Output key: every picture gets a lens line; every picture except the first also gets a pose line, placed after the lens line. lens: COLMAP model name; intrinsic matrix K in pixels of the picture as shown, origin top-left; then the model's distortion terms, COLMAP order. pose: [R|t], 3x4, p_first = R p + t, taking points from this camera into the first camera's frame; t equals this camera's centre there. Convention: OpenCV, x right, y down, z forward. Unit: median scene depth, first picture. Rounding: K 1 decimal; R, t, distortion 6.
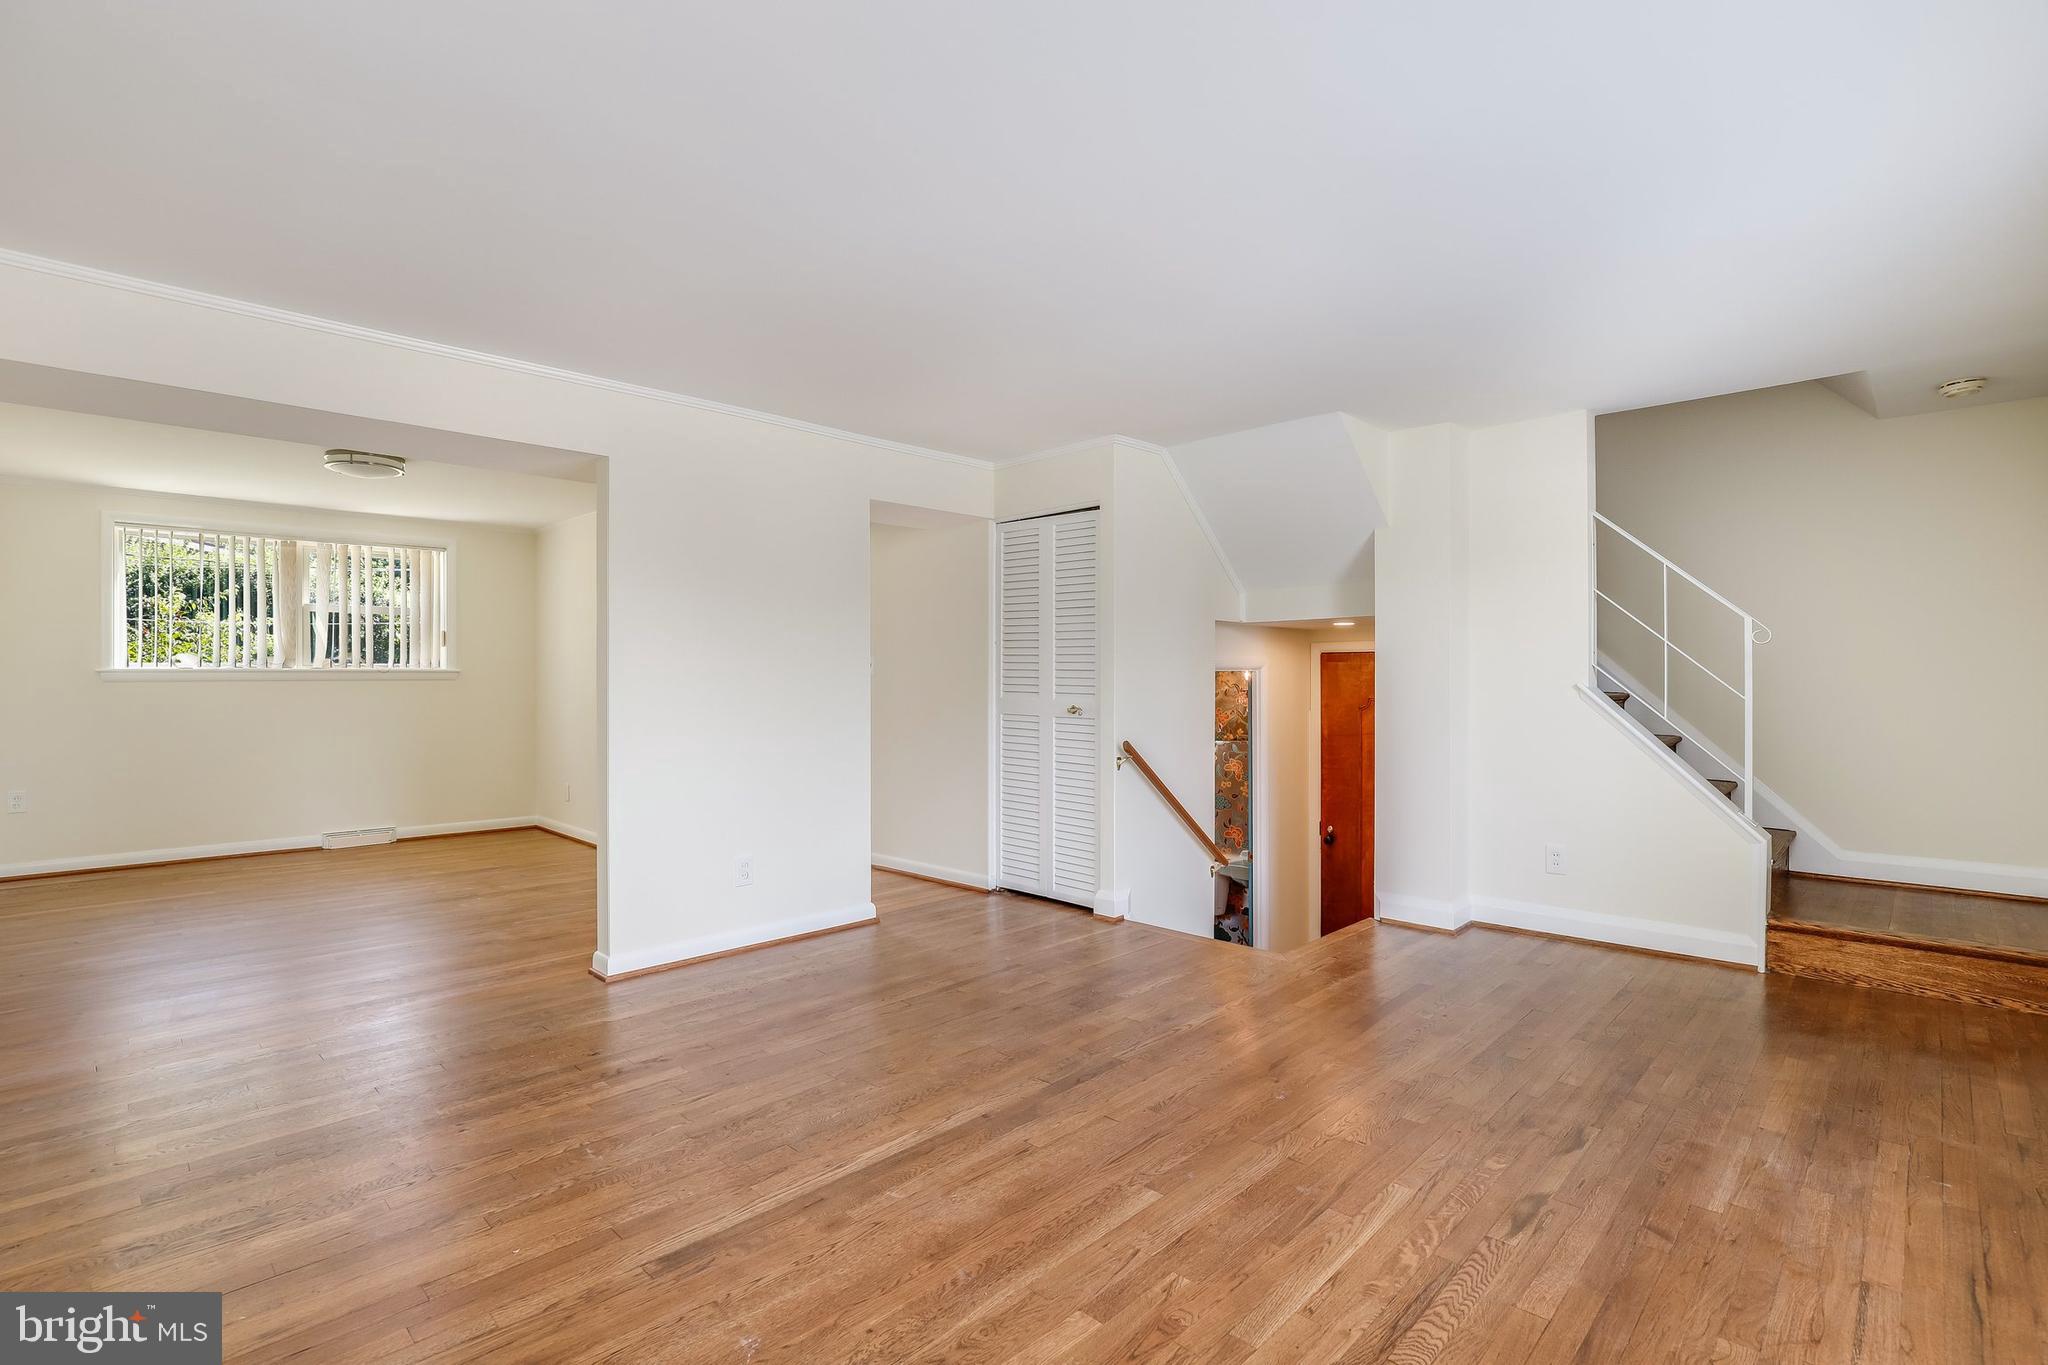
lens RADIAL K [[952.7, 0, 1024.0], [0, 952.7, 682.5], [0, 0, 1]] dist [-0.033099, 0.000214]
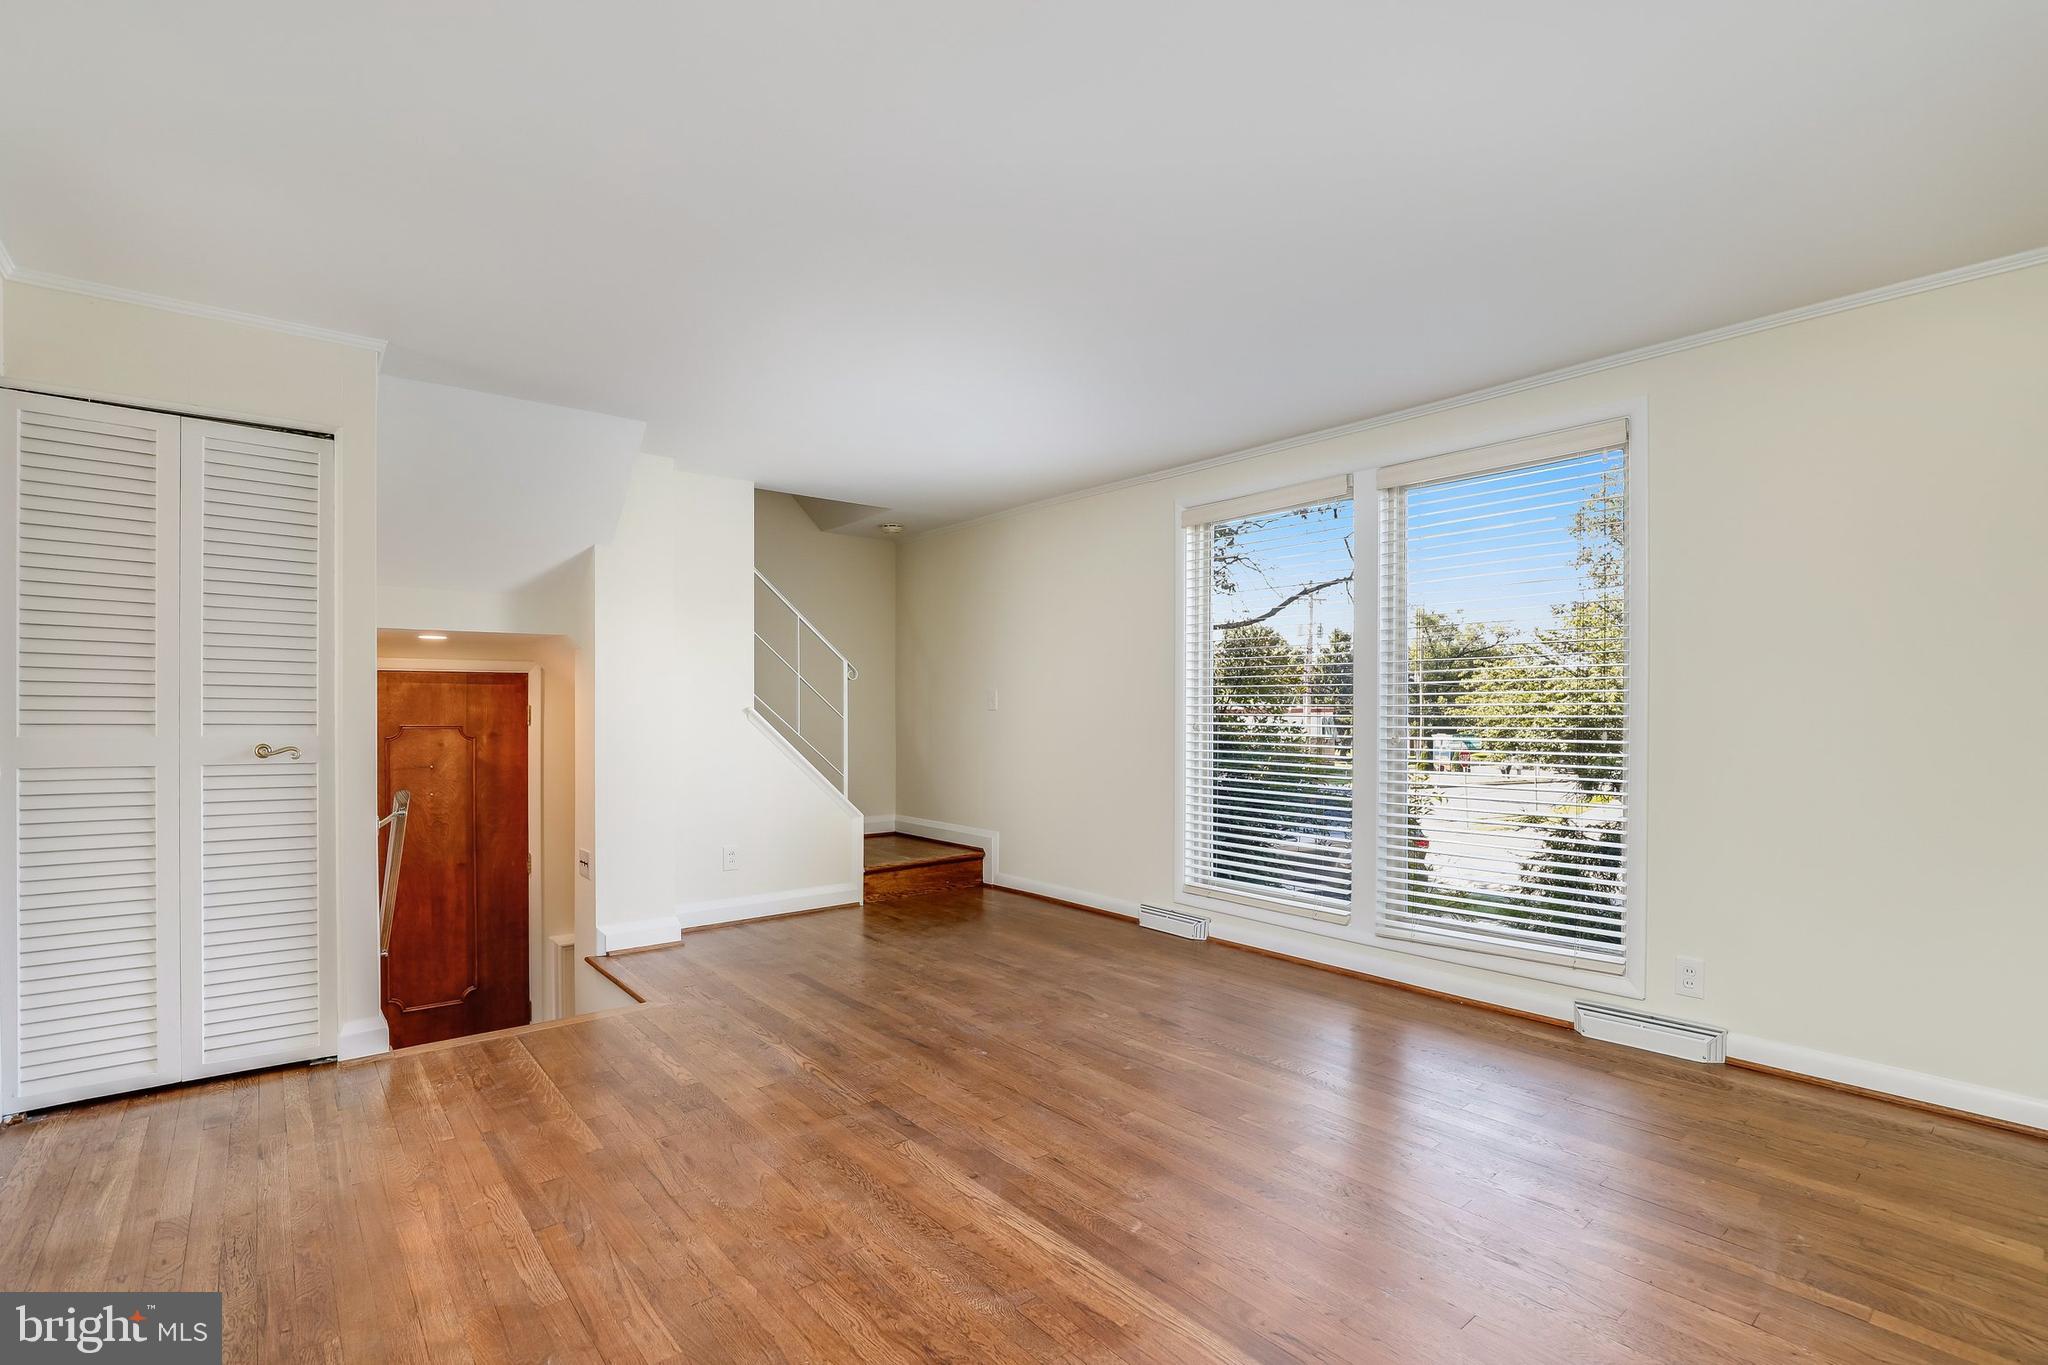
lens RADIAL K [[943.9, 0, 1034.0], [0, 943.9, 709.1], [0, 0, 1]] dist [-0.029253, 0.000277]
pose [[0.093005, -0.001895, 0.995664, -0.798269], [0.002688, 0.999995, 0.001652, 0.003291], [-0.995662, 0.002523, 0.093009, 0.729470]]
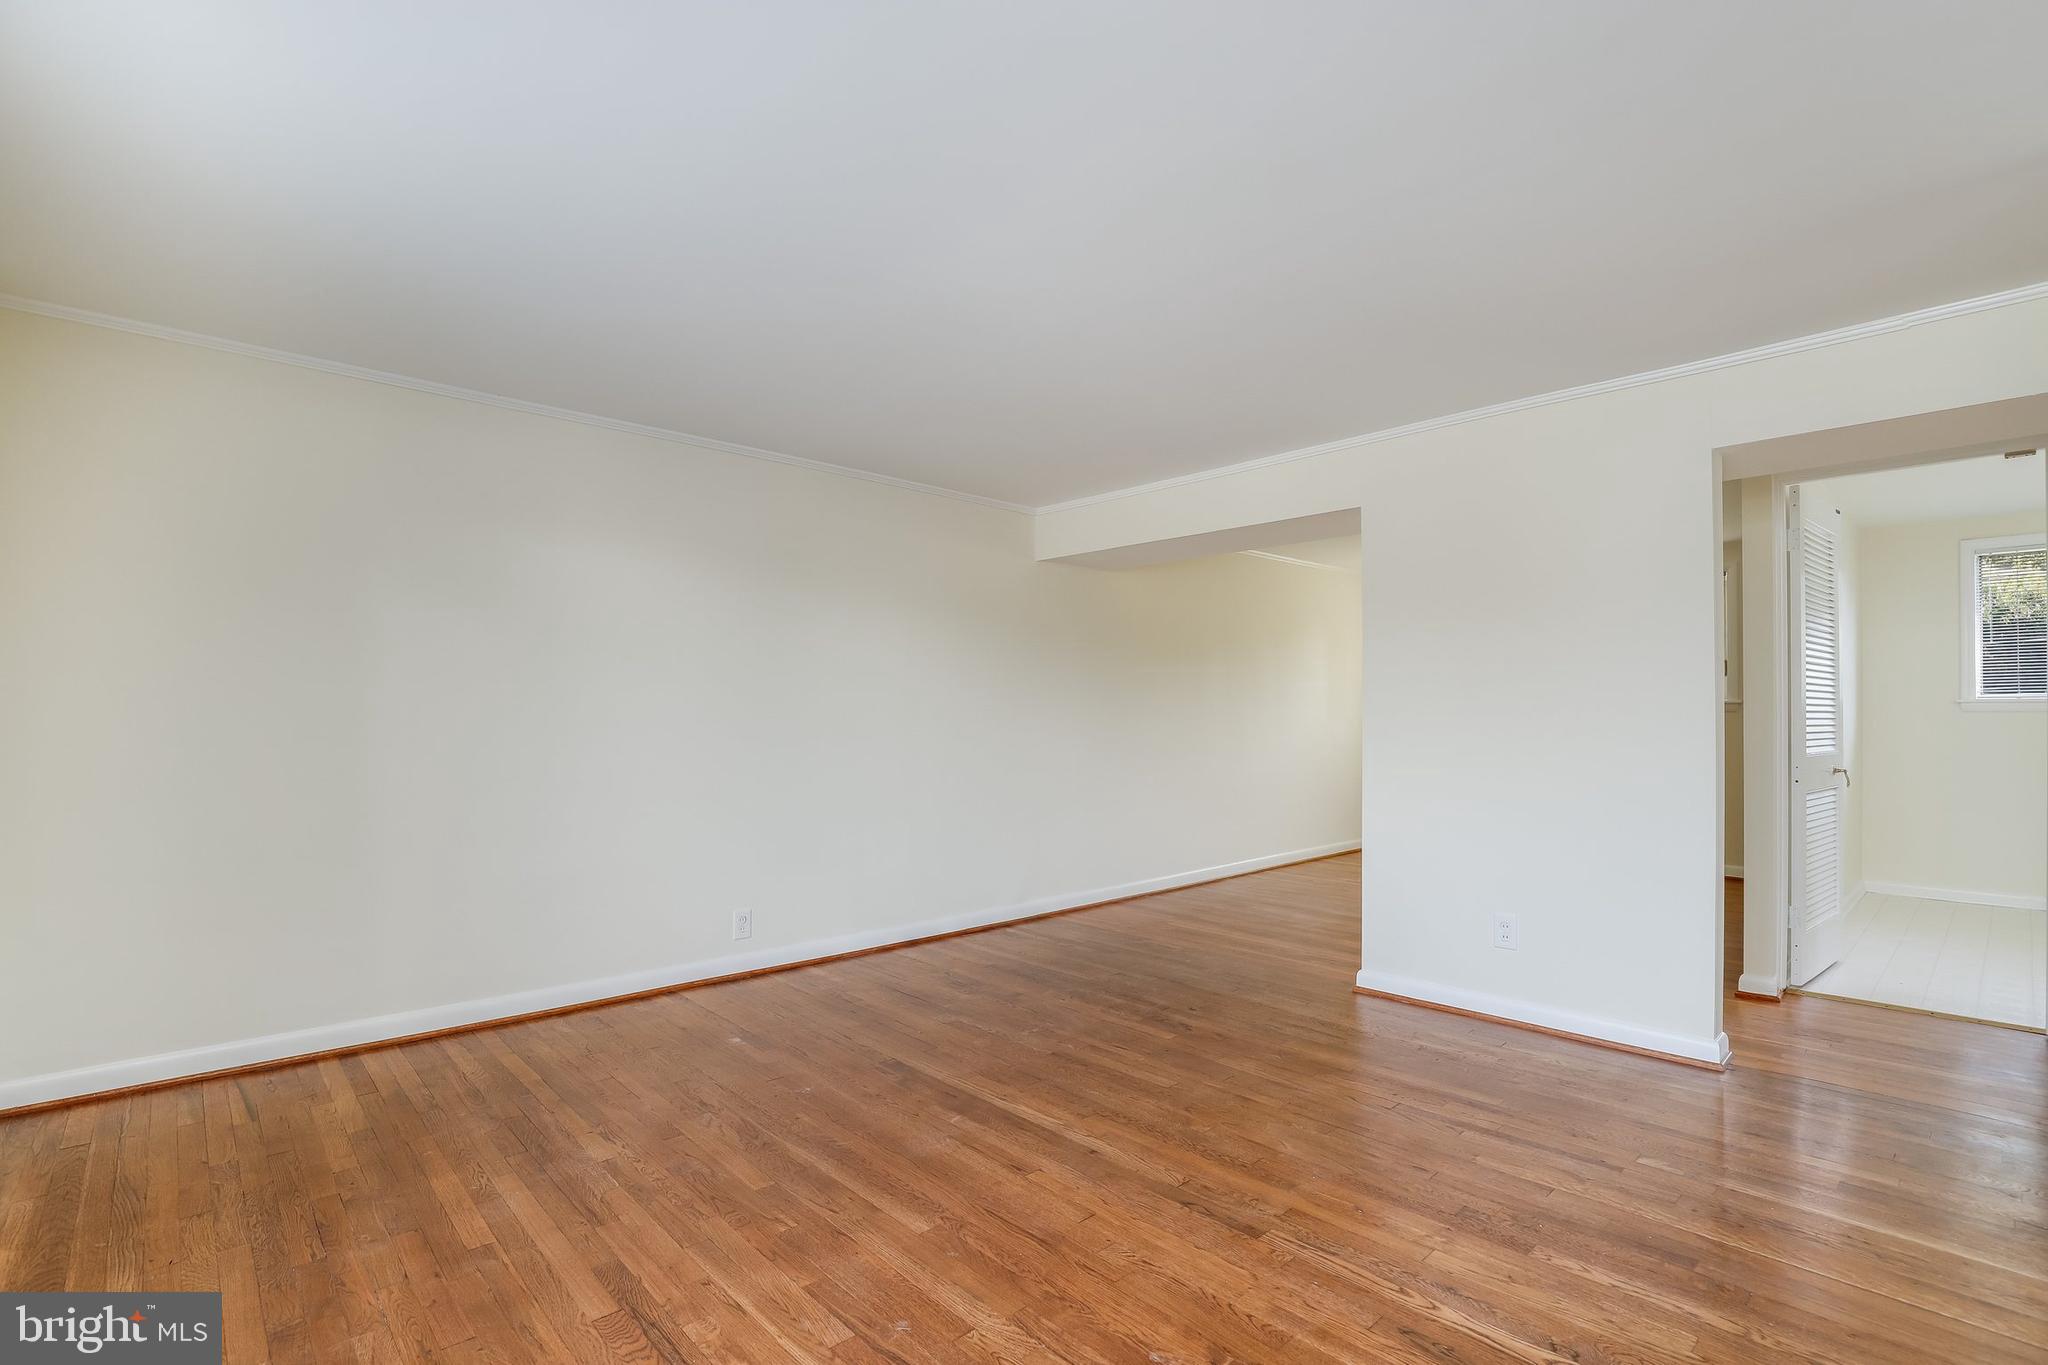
lens RADIAL K [[943.9, 0, 1034.0], [0, 943.9, 709.1], [0, 0, 1]] dist [-0.029253, 0.000277]
pose [[-0.043673, -0.002795, -0.999042, 0.810340], [-0.000860, 0.999996, -0.002760, -0.005134], [0.999045, 0.000739, -0.043675, 0.834582]]
